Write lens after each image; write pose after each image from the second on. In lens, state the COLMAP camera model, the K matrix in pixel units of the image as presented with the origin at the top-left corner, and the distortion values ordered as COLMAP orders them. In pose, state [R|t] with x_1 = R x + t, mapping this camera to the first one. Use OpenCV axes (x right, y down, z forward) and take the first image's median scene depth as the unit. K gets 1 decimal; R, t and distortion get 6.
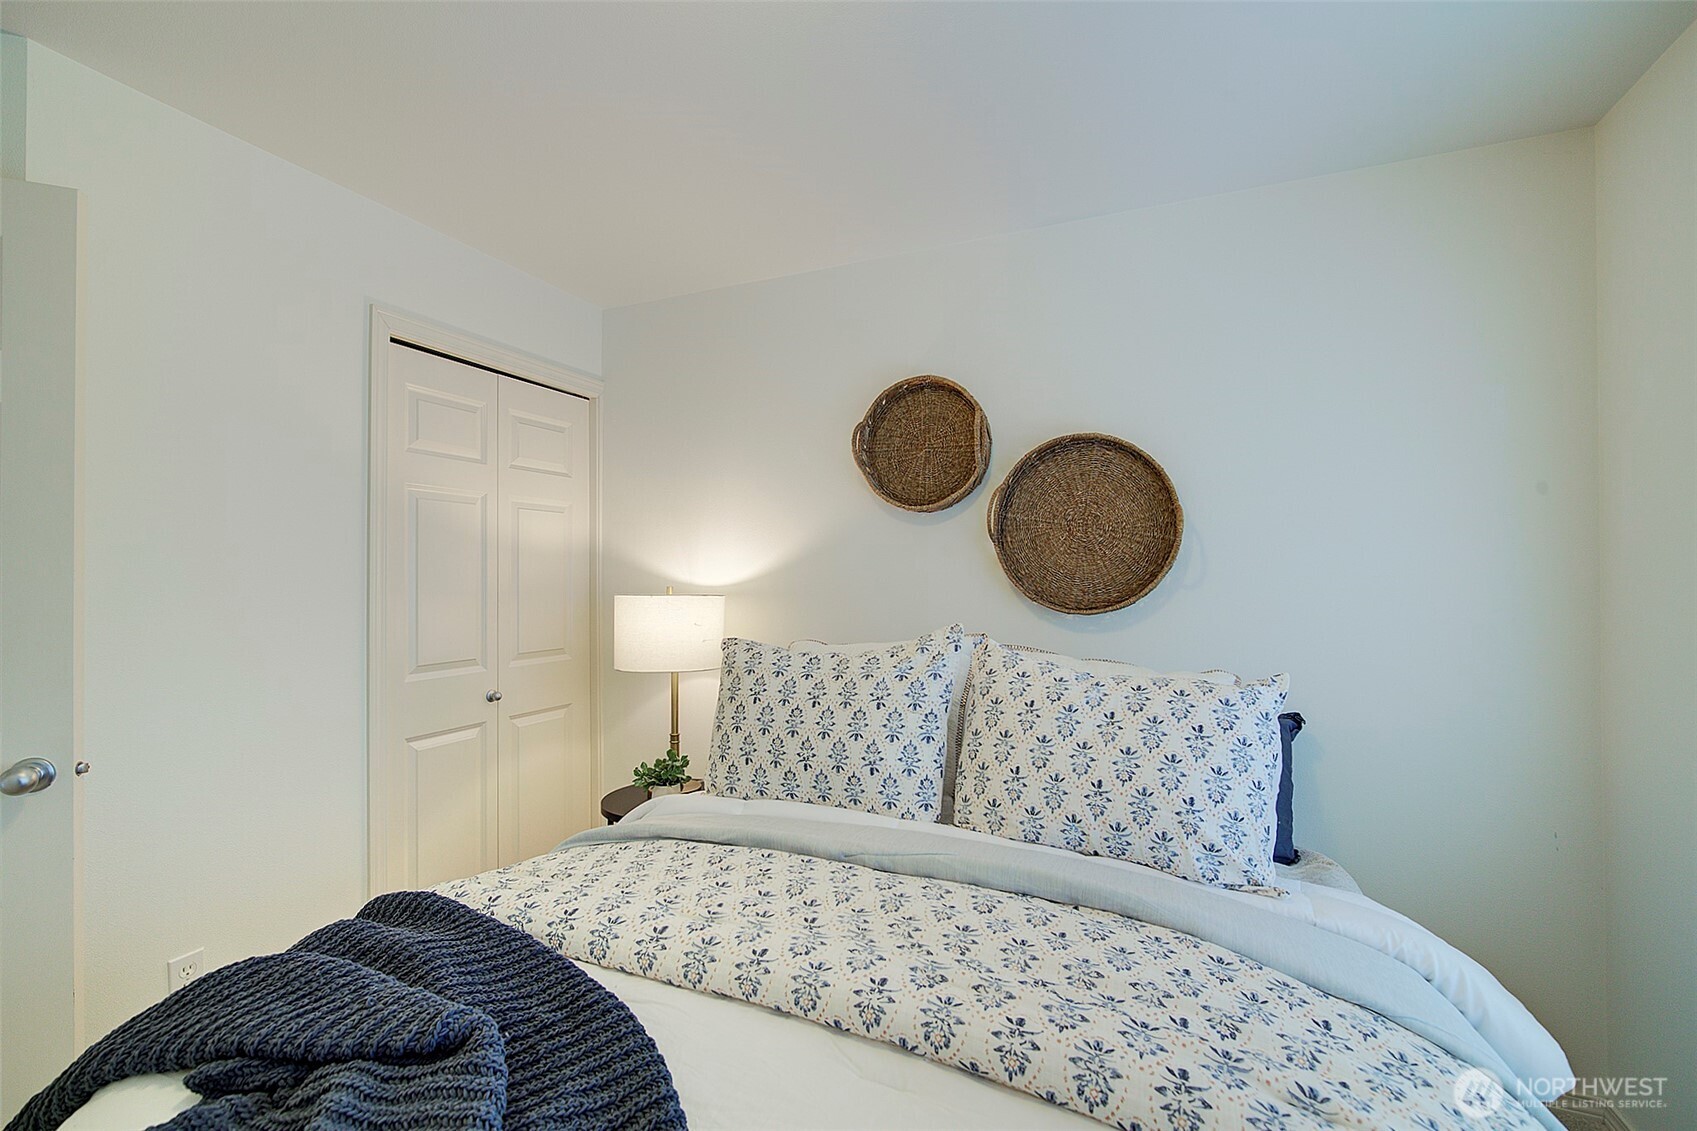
lens RADIAL K [[740.2, 0, 837.1], [0, 740.2, 565.9], [0, 0, 1]] dist [-0.001188, -0.000042]
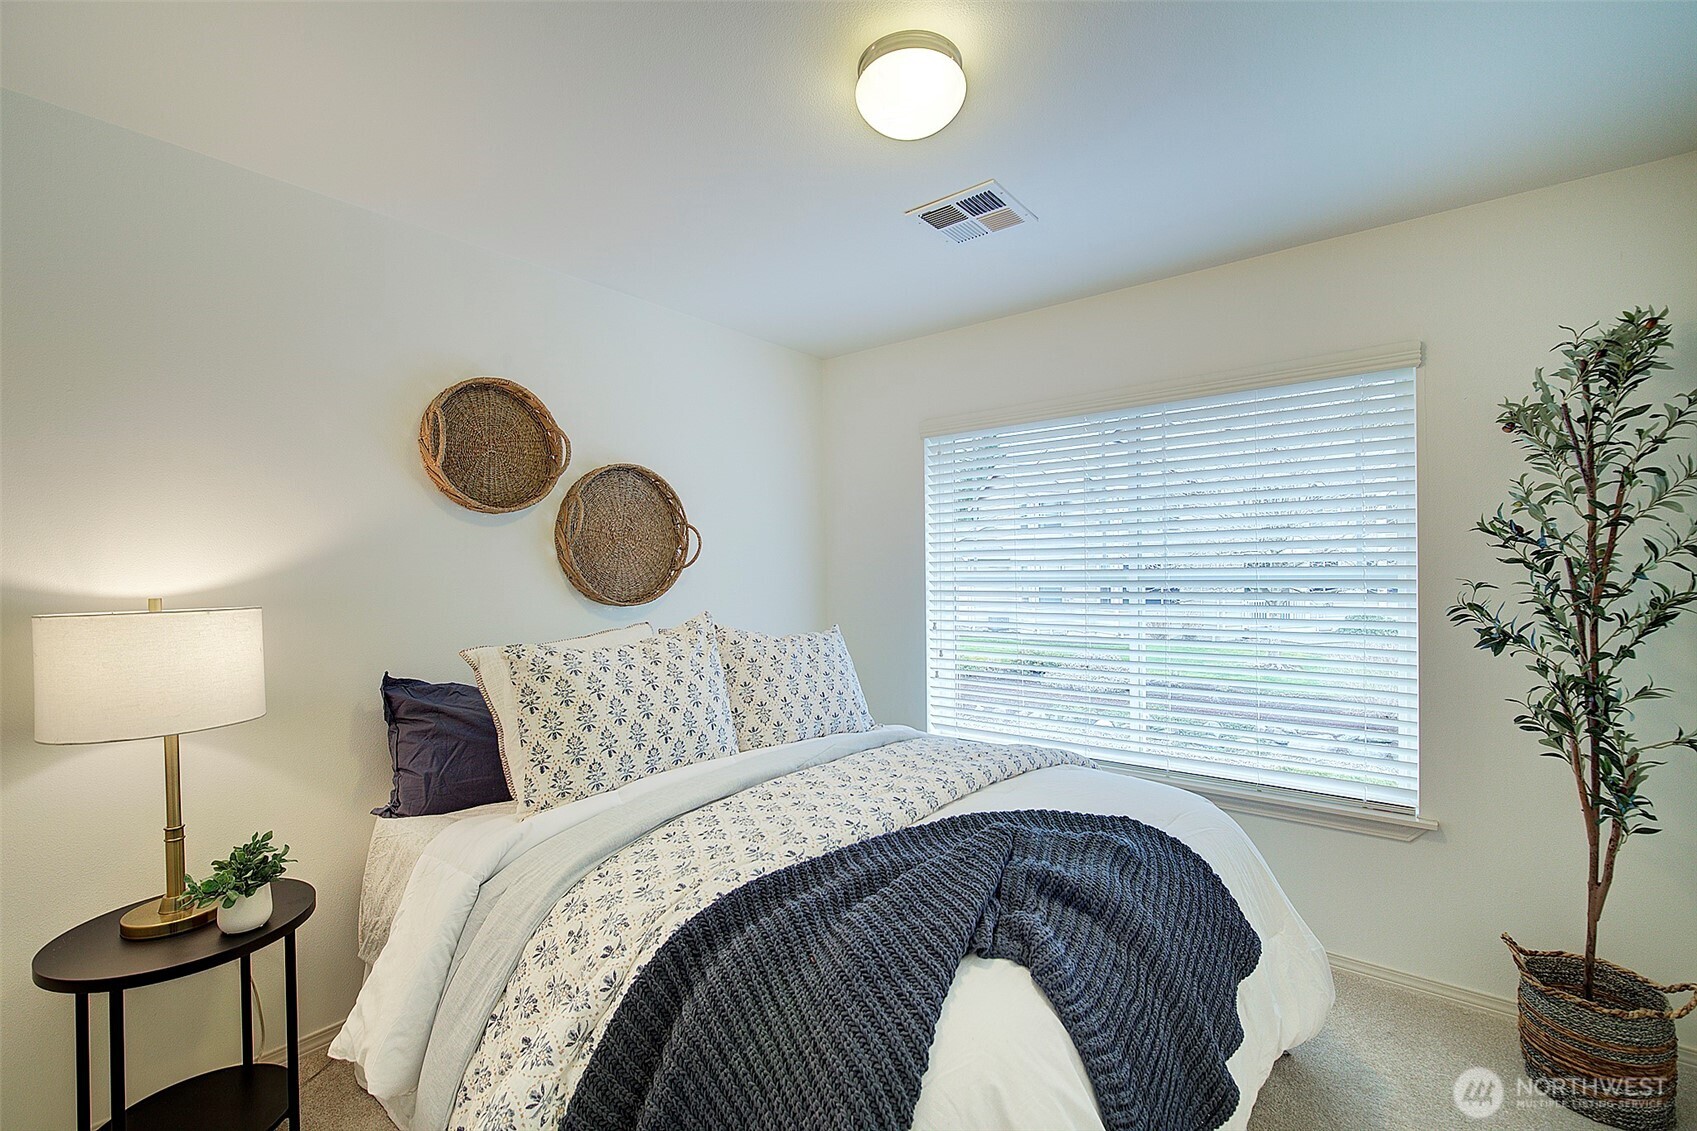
lens RADIAL K [[740.2, 0, 837.1], [0, 740.2, 565.9], [0, 0, 1]] dist [-0.001188, -0.000042]
pose [[0.266372, 0.003962, 0.963862, -1.081192], [-0.000685, 0.999992, -0.003921, 0.002545], [-0.963870, 0.000384, 0.266373, 0.427142]]
